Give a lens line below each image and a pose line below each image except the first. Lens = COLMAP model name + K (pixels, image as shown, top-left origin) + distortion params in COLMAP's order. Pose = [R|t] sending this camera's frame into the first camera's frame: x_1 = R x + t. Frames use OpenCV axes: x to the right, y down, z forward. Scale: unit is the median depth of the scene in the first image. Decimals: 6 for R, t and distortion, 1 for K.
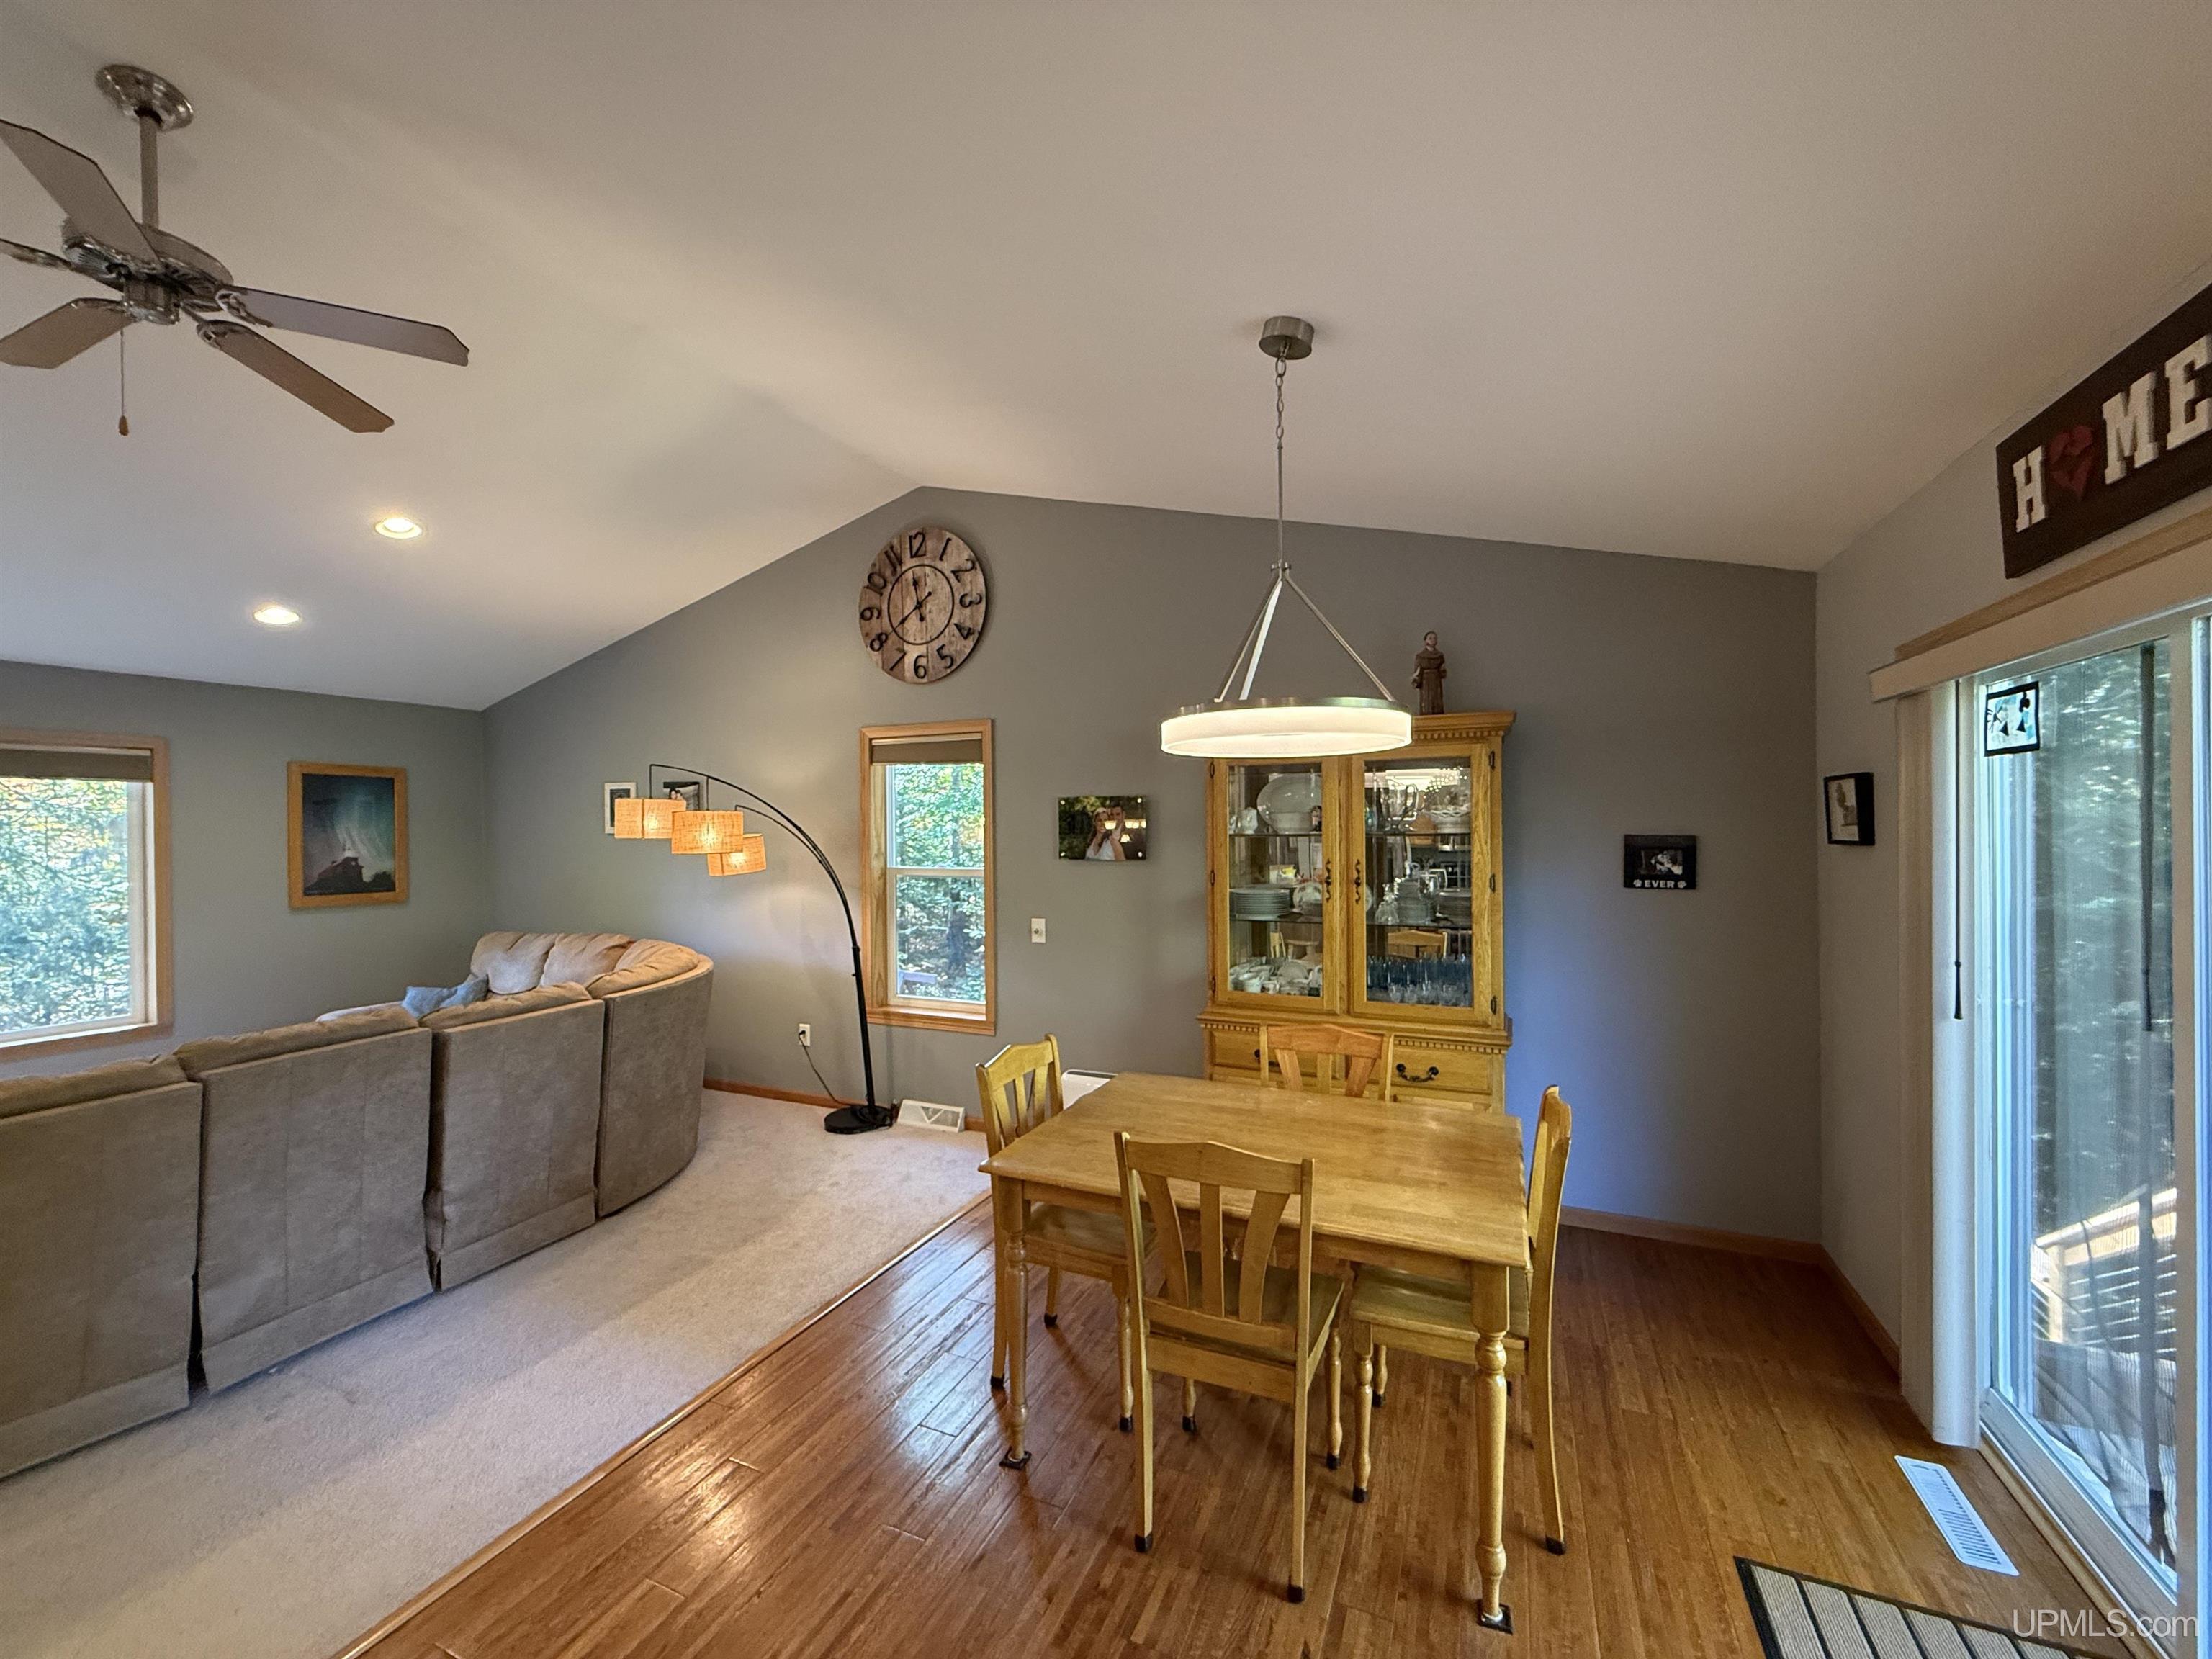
lens RADIAL K [[888.0, 0, 1096.1], [0, 888.0, 826.5], [0, 0, 1]] dist [-0.000886, 0.000562]
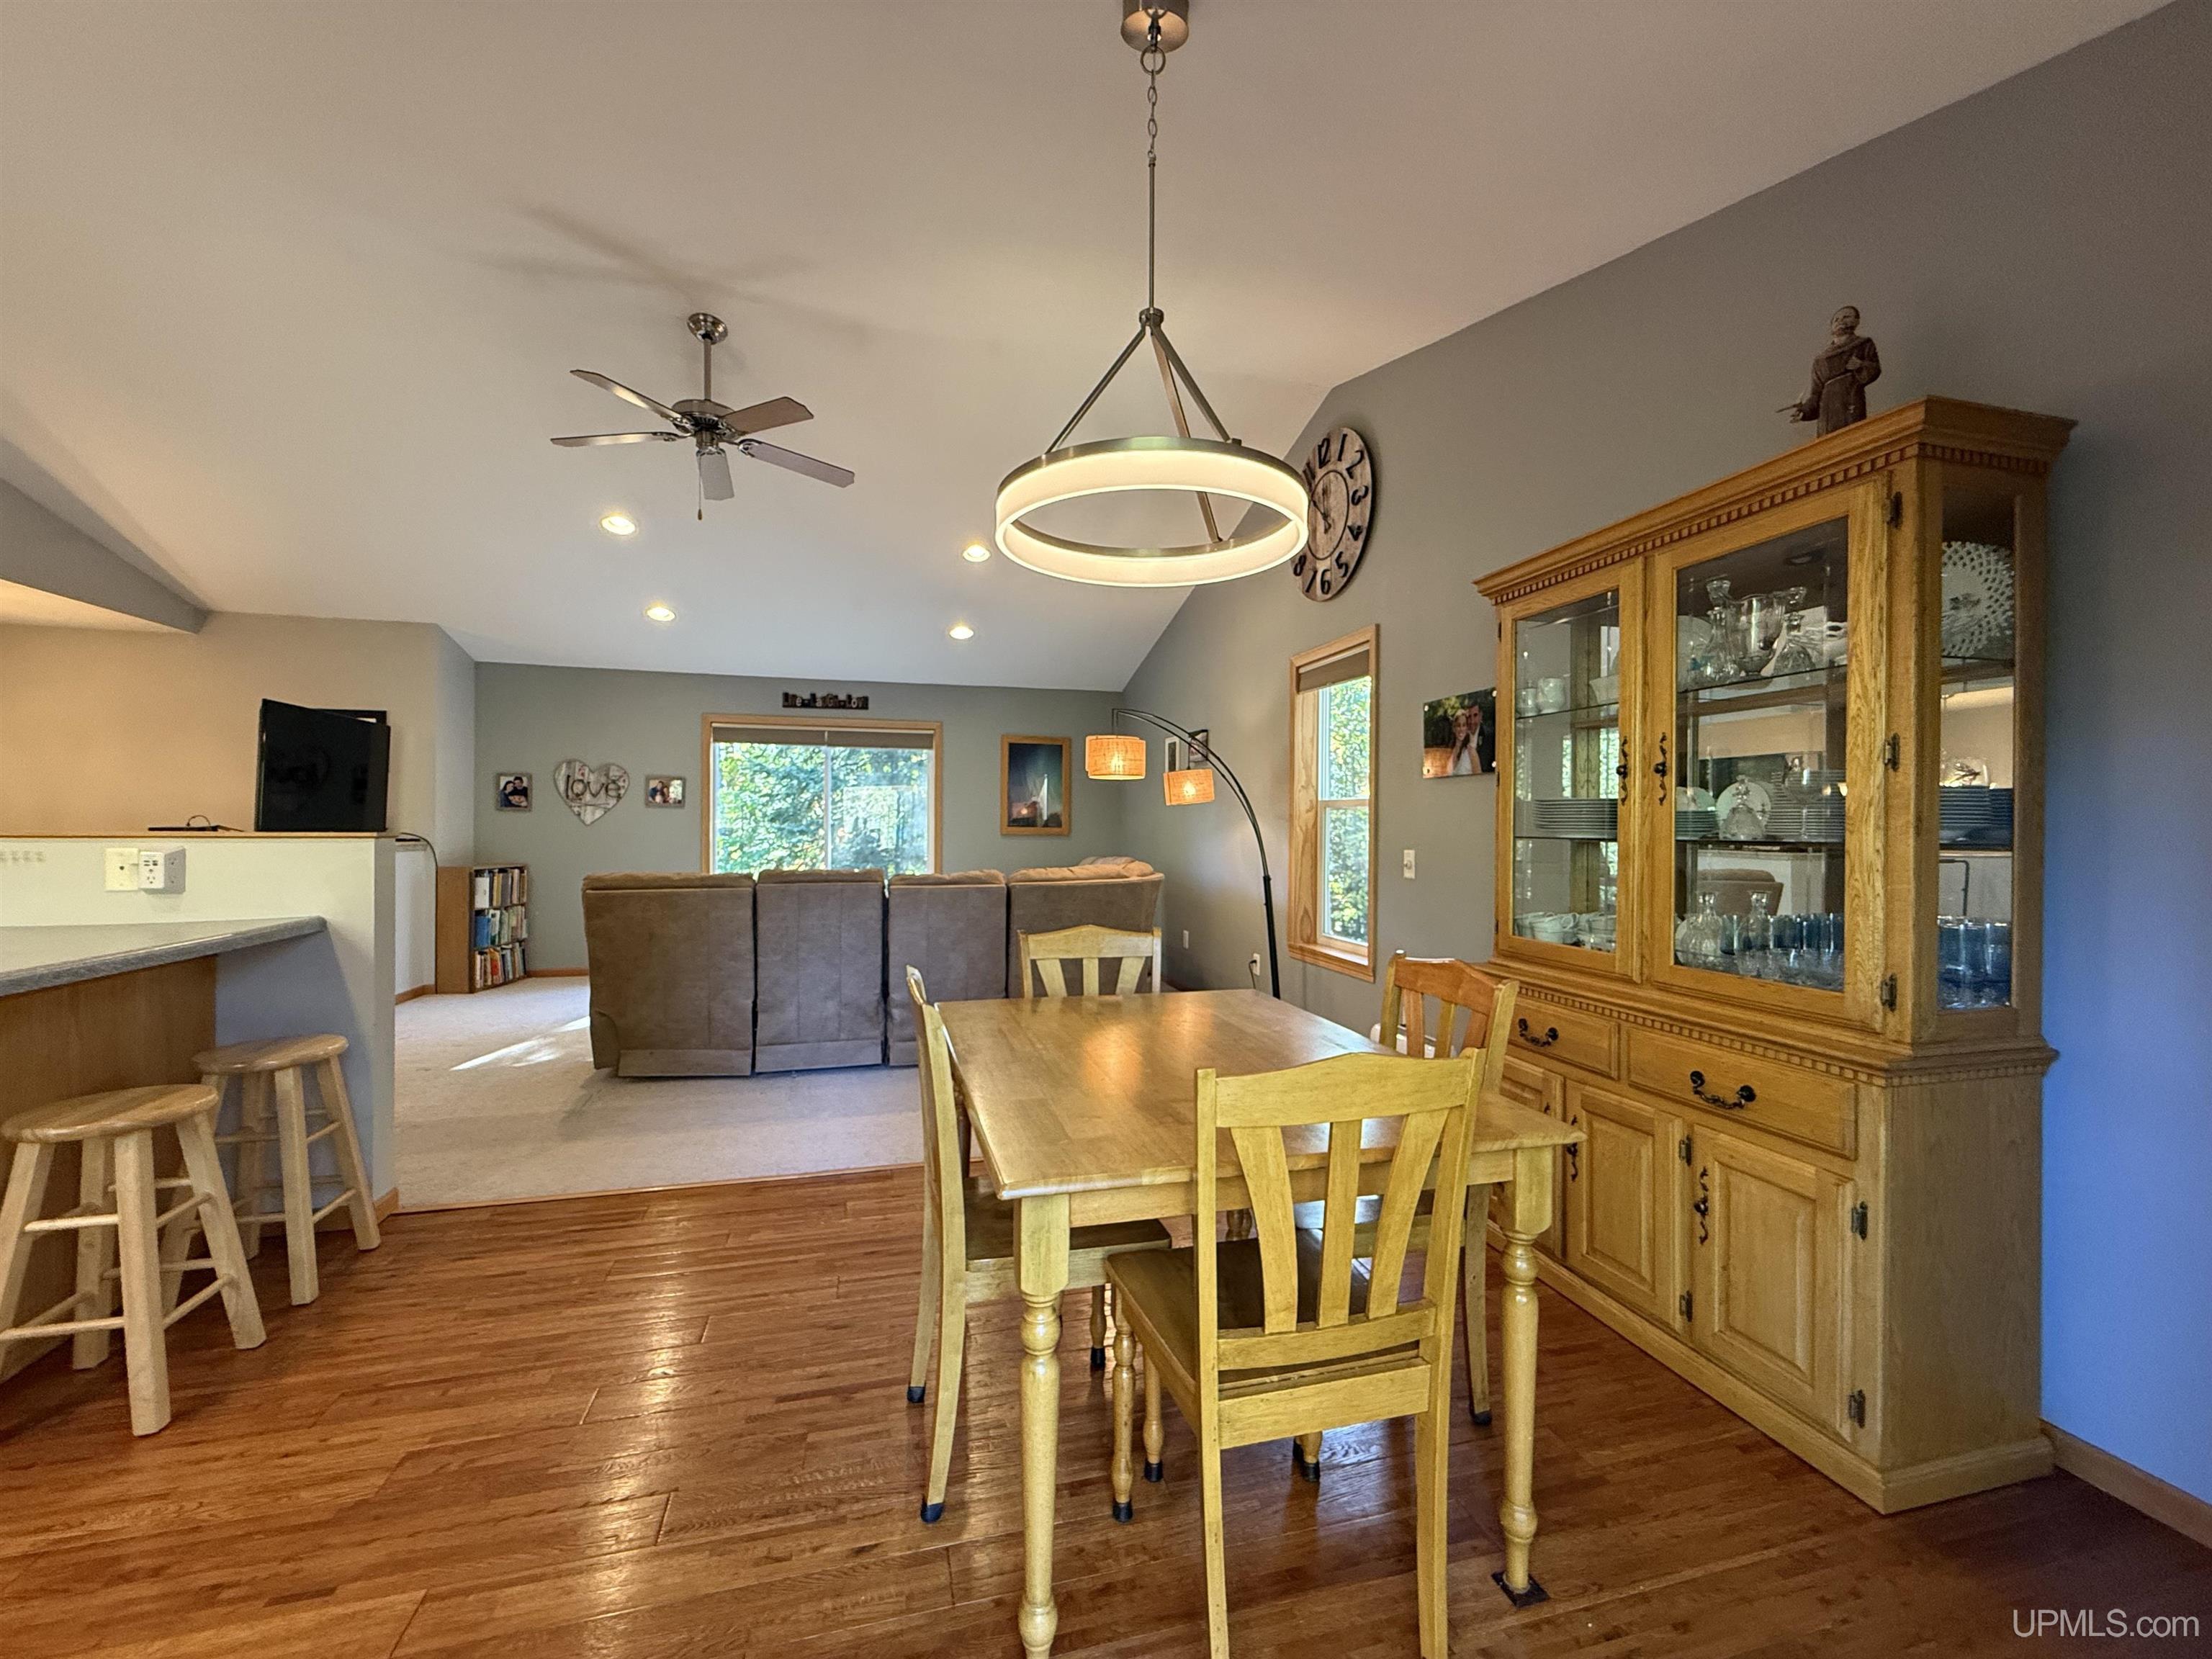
lens RADIAL K [[888.0, 0, 1103.2], [0, 888.0, 825.8], [0, 0, 1]] dist [-0.000886, 0.000562]
pose [[0.627764, 0.012727, -0.778300, 0.399949], [-0.012449, 0.999903, 0.006309, 0.077190], [0.778304, 0.005728, 0.627861, 0.236259]]
